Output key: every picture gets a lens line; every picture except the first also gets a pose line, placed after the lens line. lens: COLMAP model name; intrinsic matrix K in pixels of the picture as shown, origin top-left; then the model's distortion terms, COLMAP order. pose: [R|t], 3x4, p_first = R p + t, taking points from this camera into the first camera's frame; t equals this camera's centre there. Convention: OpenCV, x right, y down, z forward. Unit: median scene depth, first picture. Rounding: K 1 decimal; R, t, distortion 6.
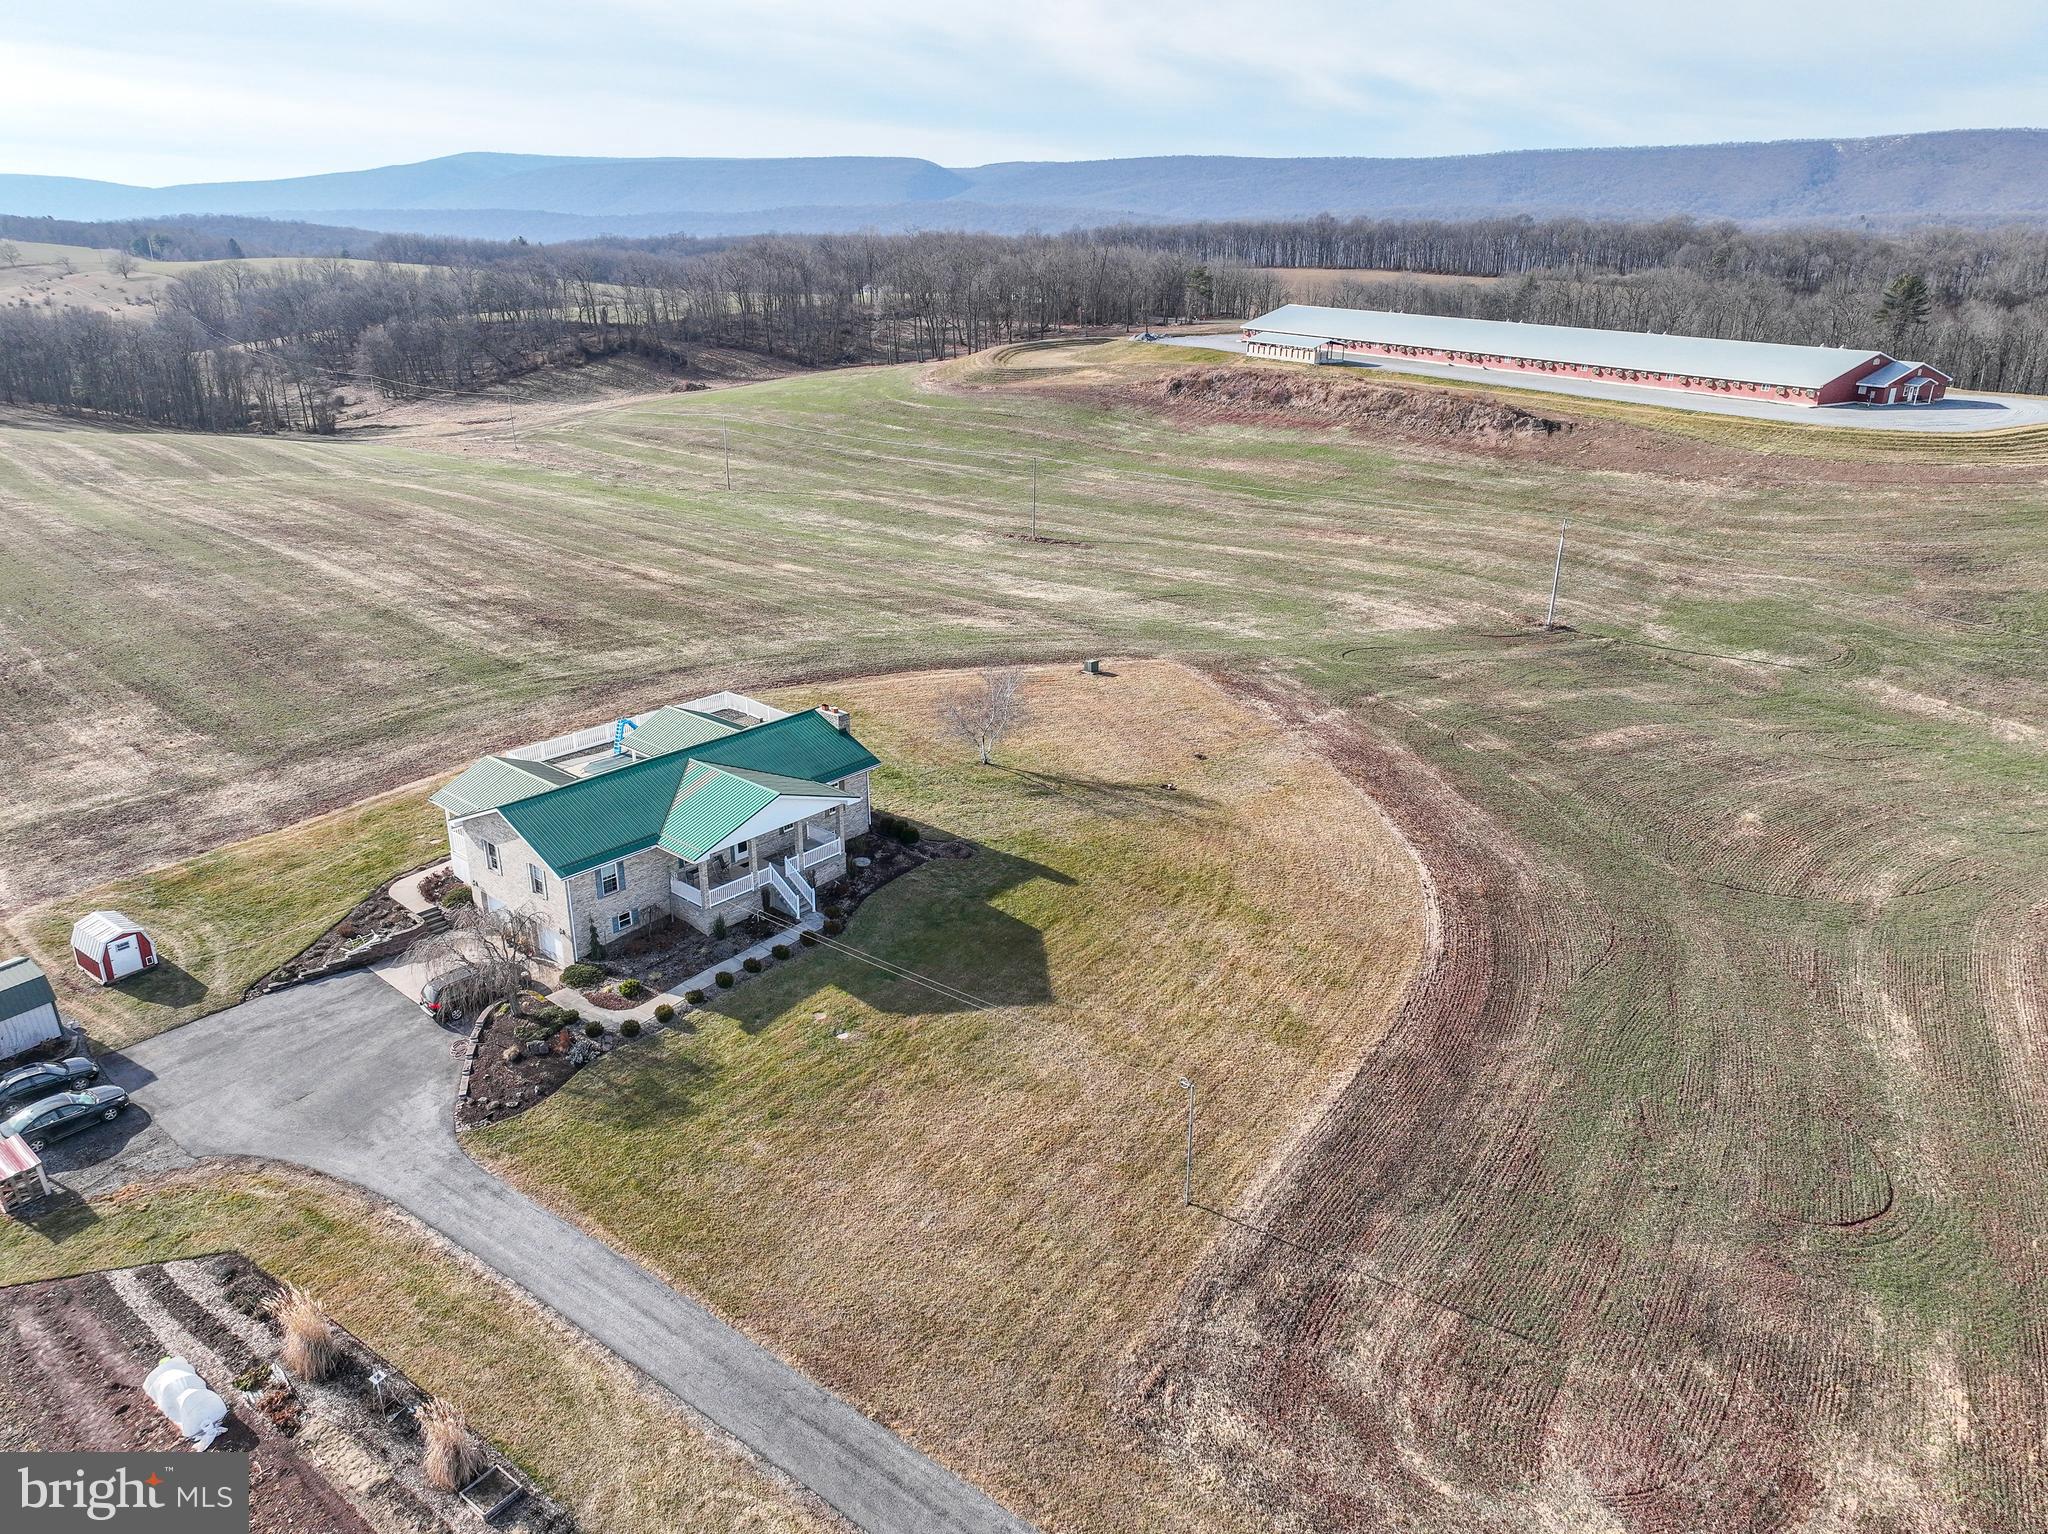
lens RADIAL K [[1443.0, 0, 1026.0], [0, 1443.0, 762.8], [0, 0, 1]] dist [-0.001890, 0.018309]
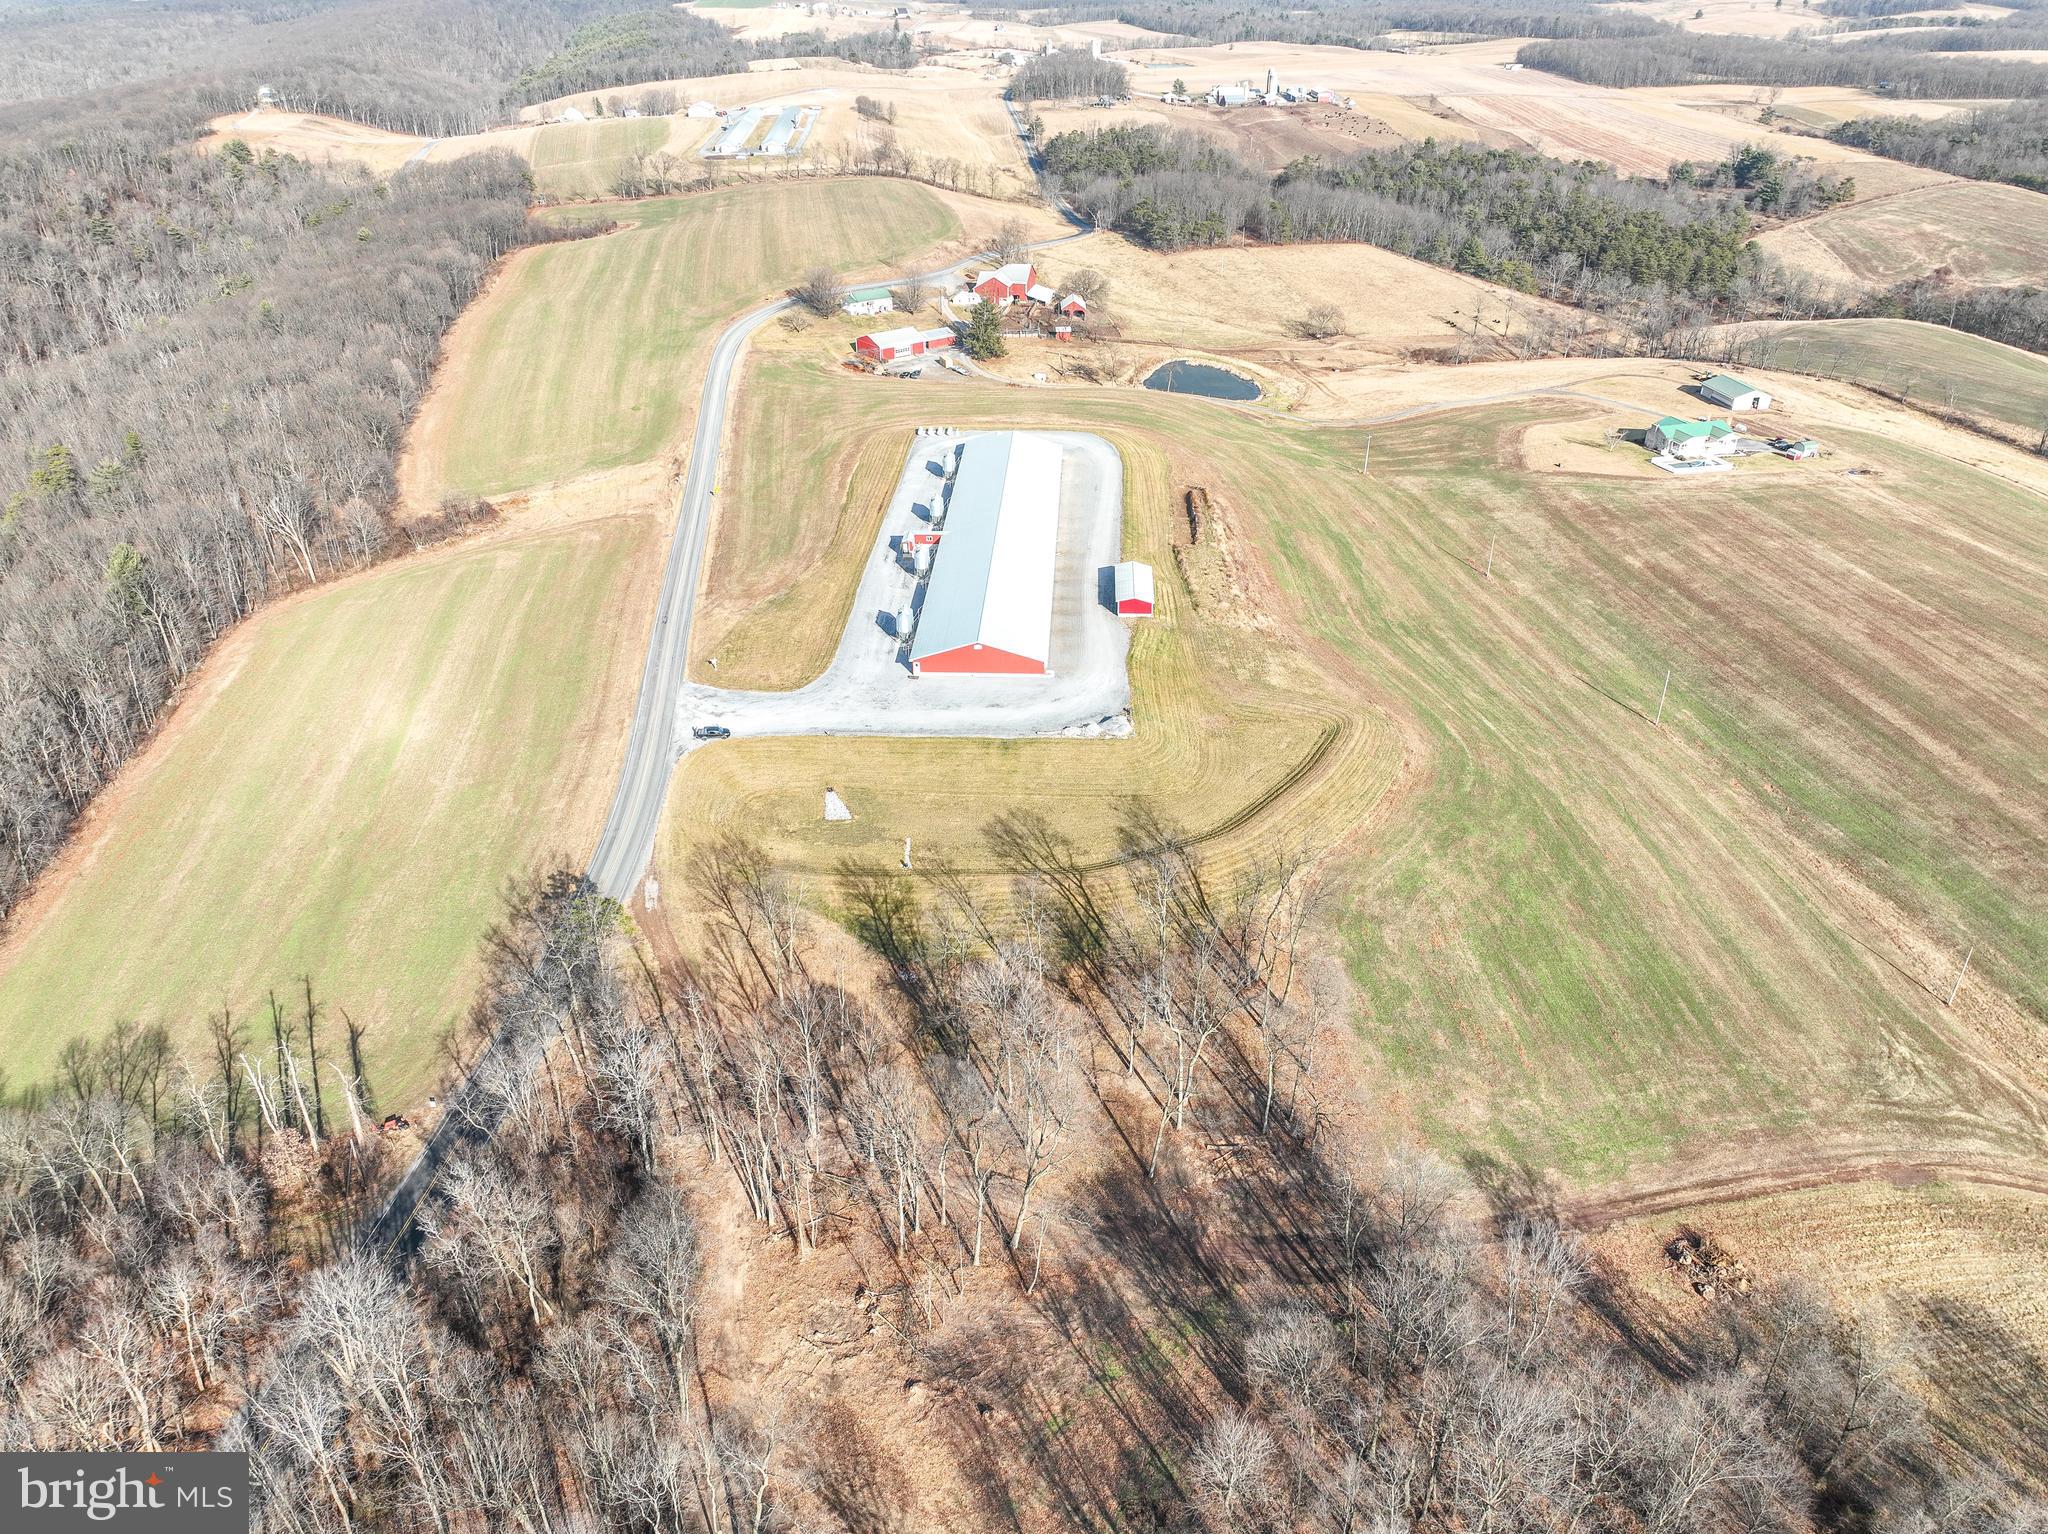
lens RADIAL K [[1443.0, 0, 1026.0], [0, 1443.0, 762.8], [0, 0, 1]] dist [-0.001890, 0.018309]
pose [[-0.838279, -0.275321, 0.470624, -0.499813], [0.192951, 0.657498, 0.728331, -1.680437], [-0.509959, 0.701352, -0.498043, 2.769410]]
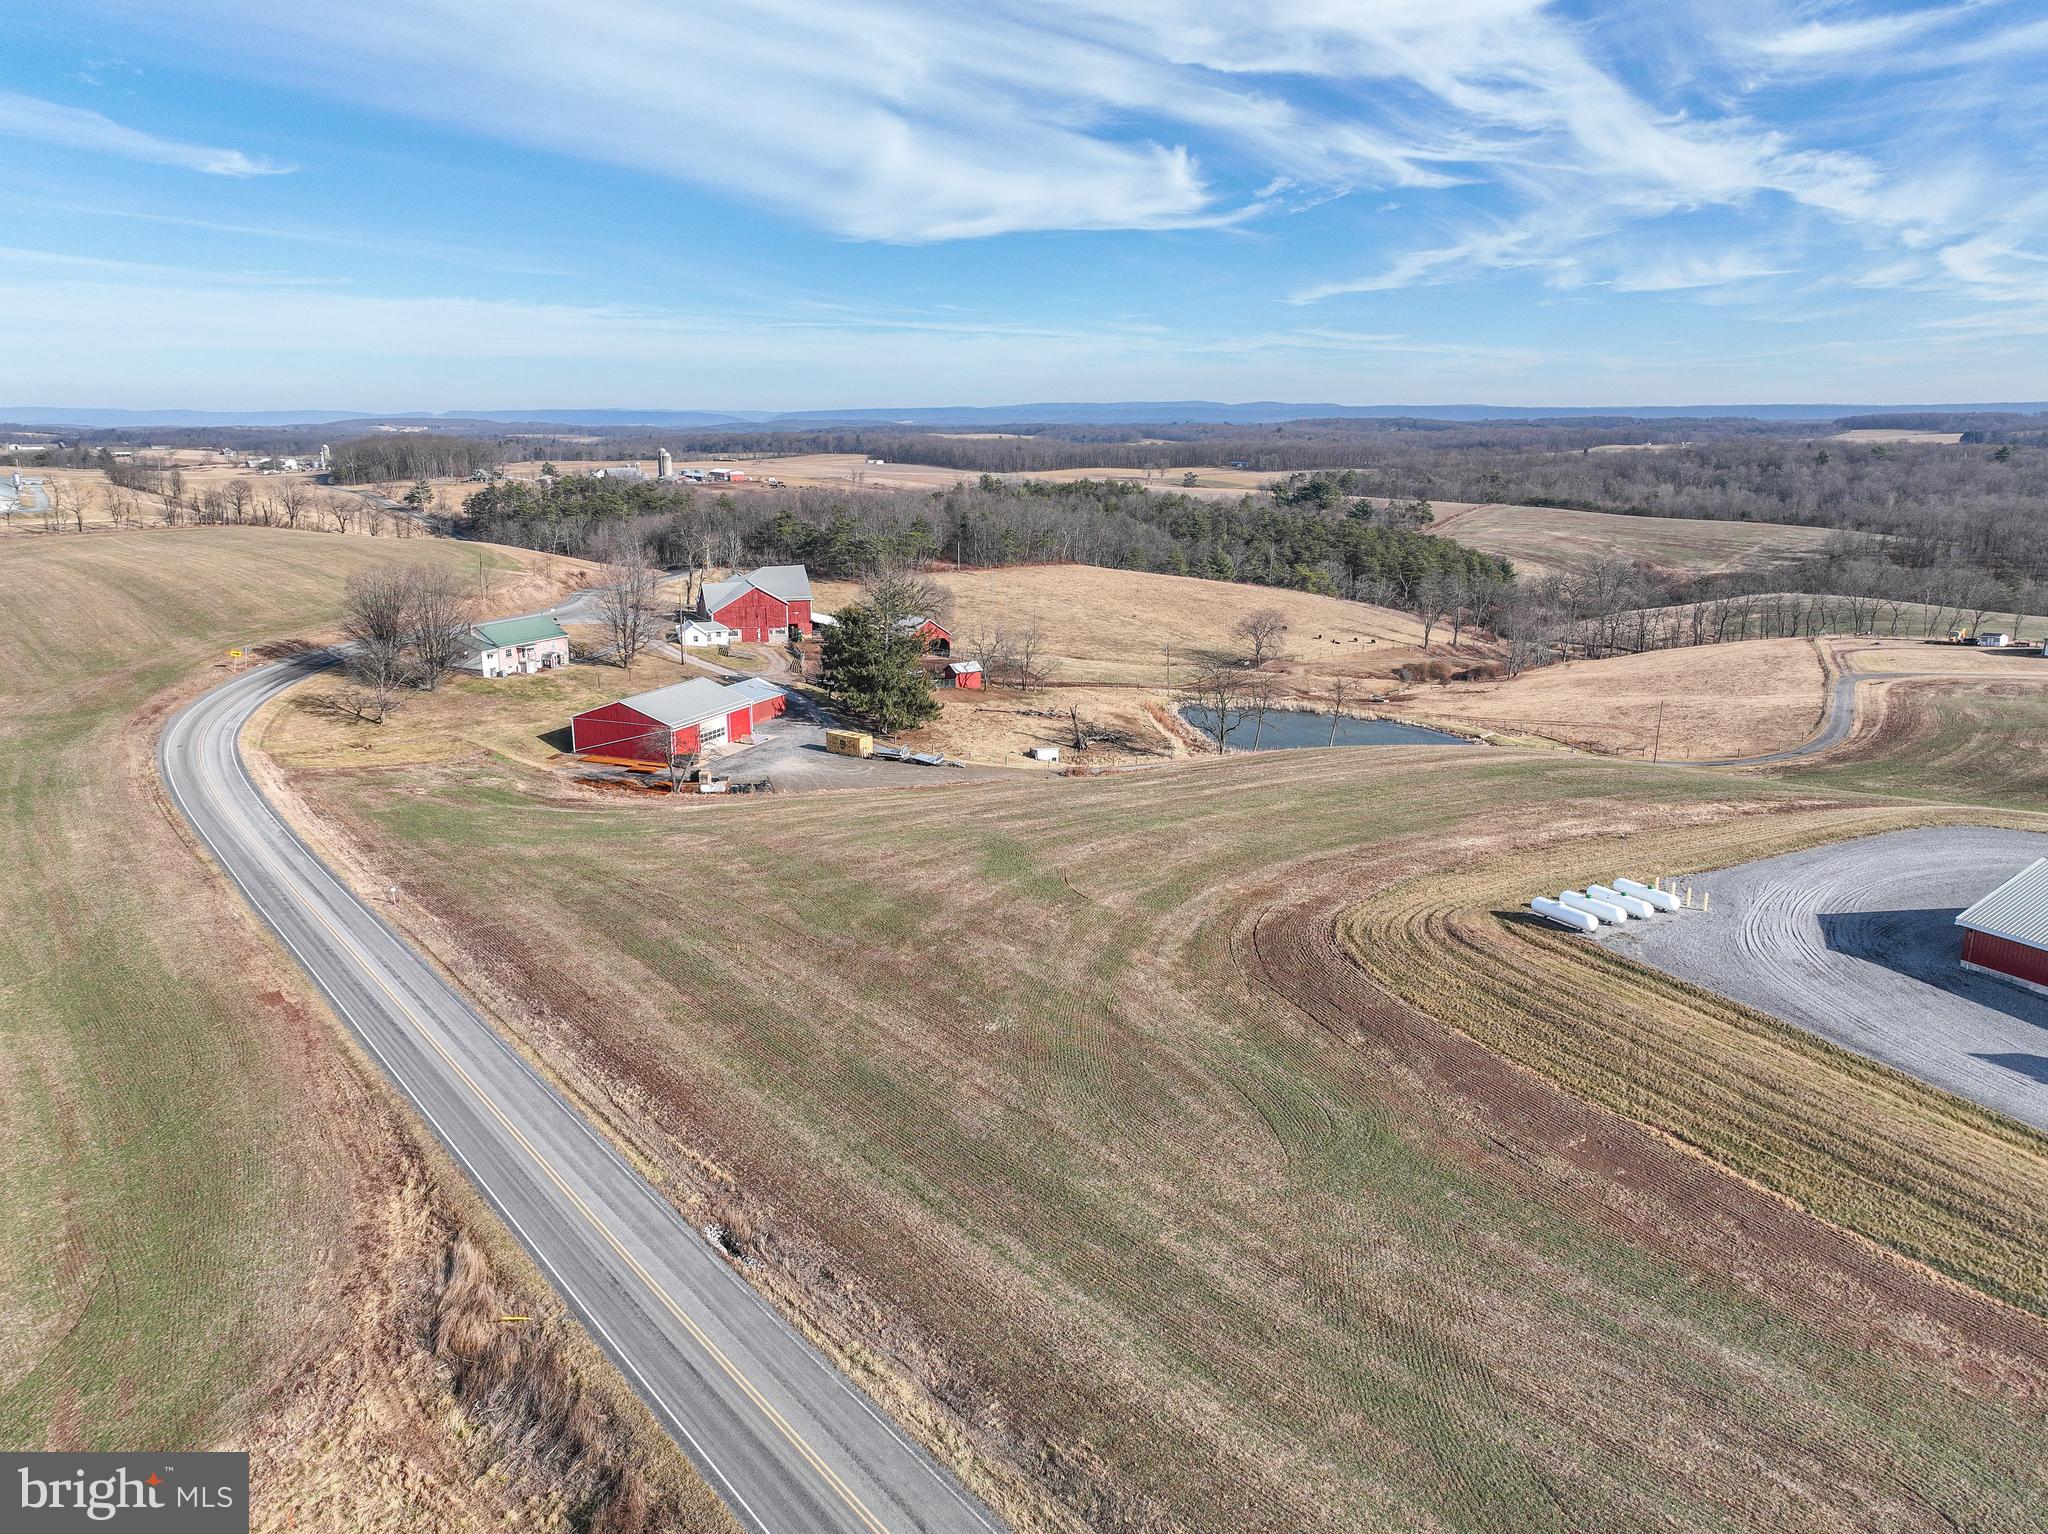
lens RADIAL K [[1441.3, 0, 1024.0], [0, 1441.3, 767.0], [0, 0, 1]] dist [-0.004168, 0.022607]
pose [[-0.998680, -0.017937, 0.048126, 1.136989], [0.012425, 0.824824, 0.565254, -0.686190], [-0.049835, 0.565106, -0.823512, 1.705599]]
